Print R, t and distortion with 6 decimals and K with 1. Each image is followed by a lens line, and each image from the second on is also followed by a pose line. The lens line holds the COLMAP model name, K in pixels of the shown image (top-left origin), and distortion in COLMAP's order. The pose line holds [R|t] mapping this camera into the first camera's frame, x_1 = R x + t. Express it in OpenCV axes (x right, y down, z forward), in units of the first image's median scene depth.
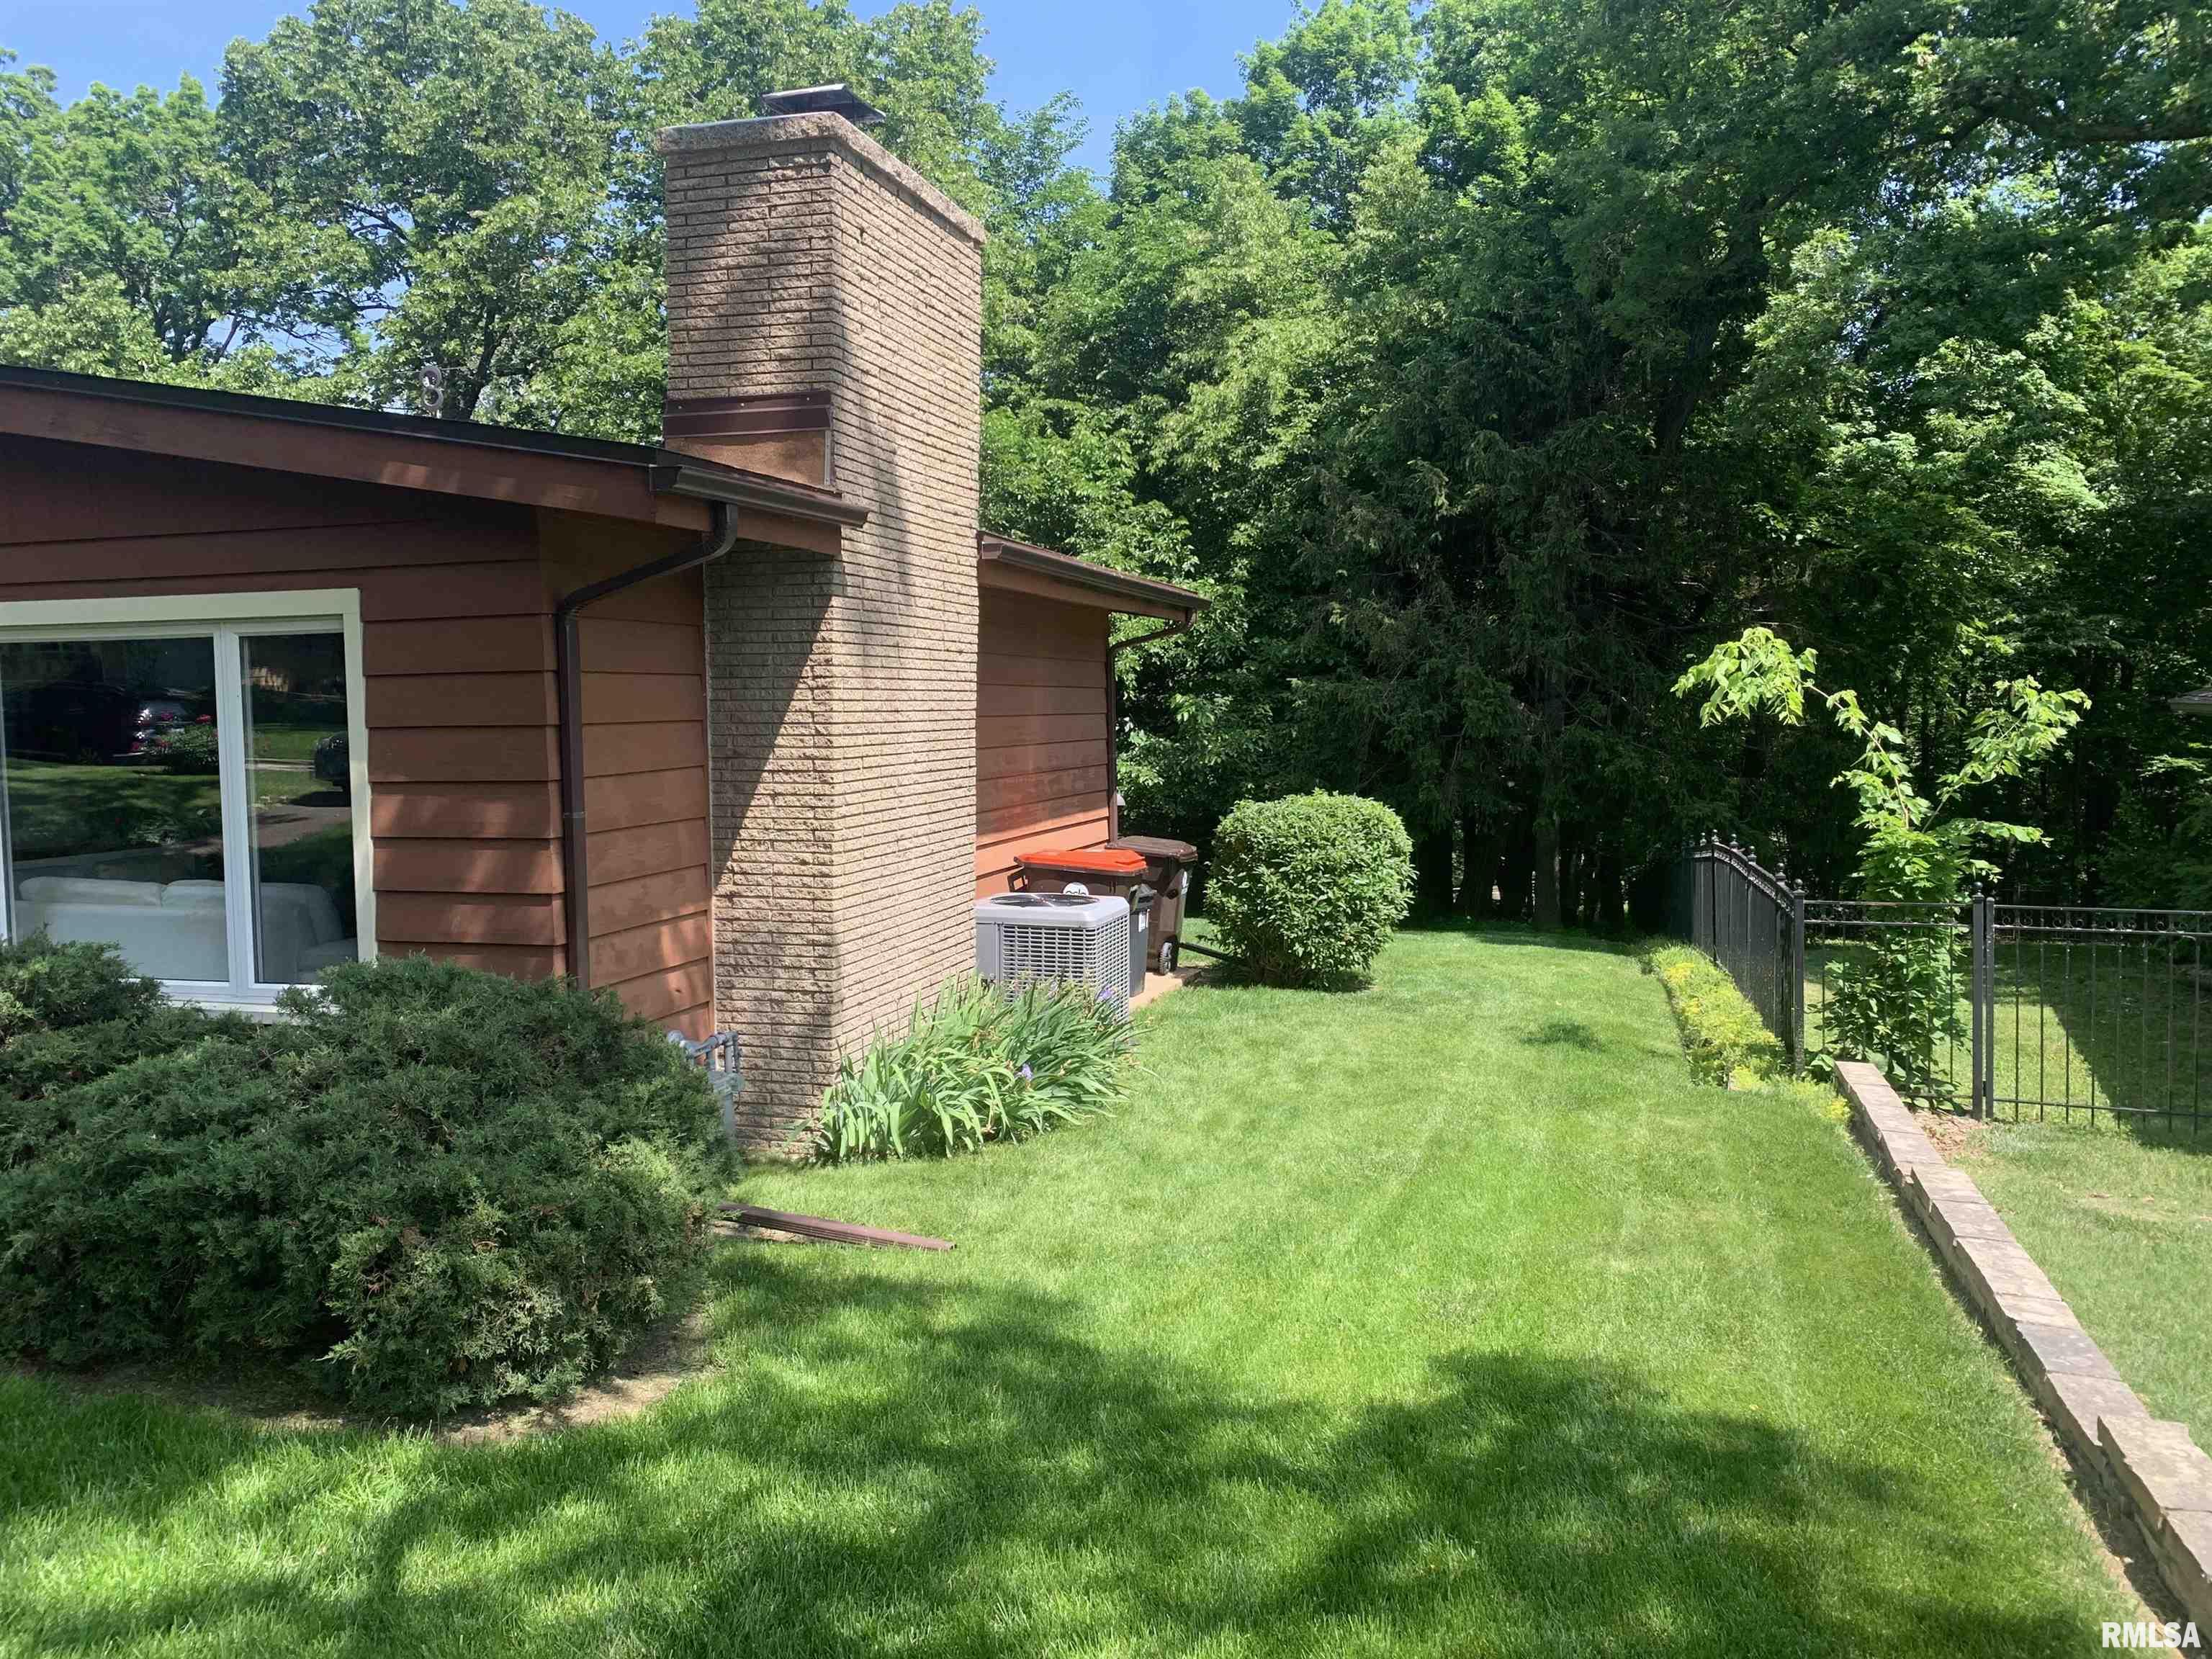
lens RADIAL K [[1692.9, 0, 1102.7], [0, 1692.9, 823.3], [0, 0, 1]] dist [0.053168, 0.003594]
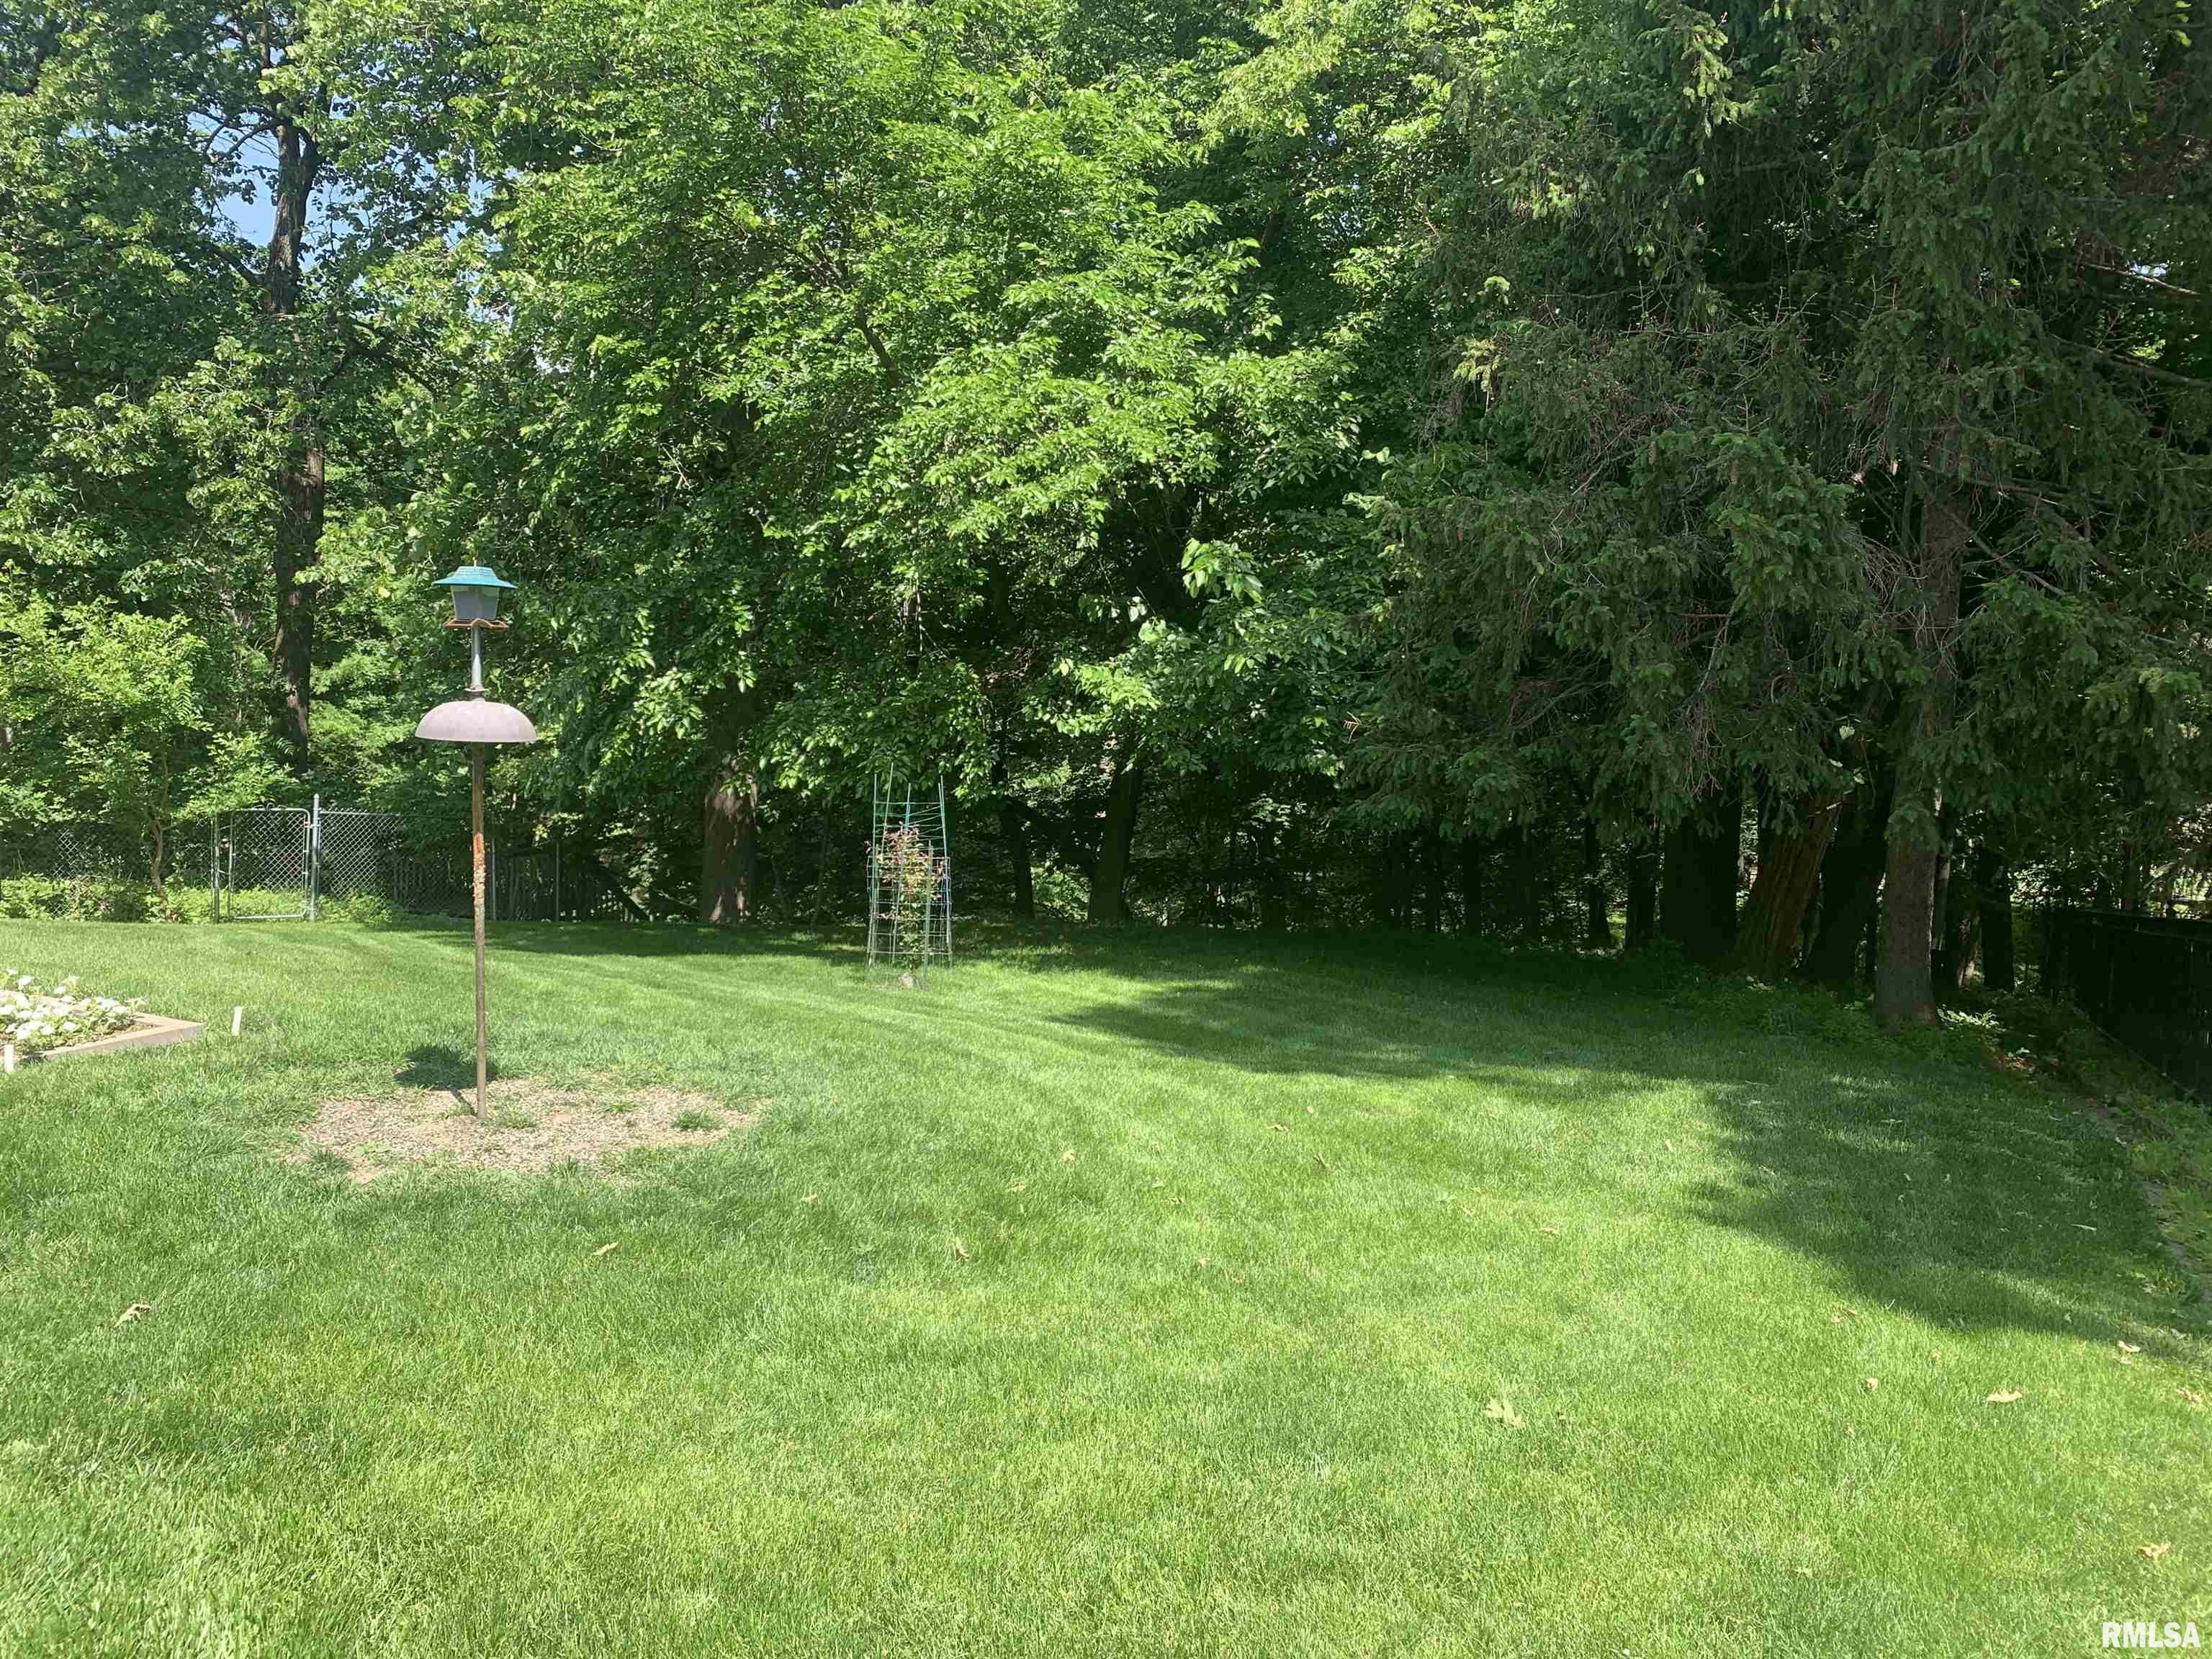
lens RADIAL K [[1692.9, 0, 1109.9], [0, 1692.9, 835.1], [0, 0, 1]] dist [0.053168, 0.003594]
pose [[0.983994, 0.038825, -0.173920, 0.123373], [-0.031828, 0.998575, 0.042845, -0.006815], [0.175335, -0.036624, 0.983827, 0.492497]]
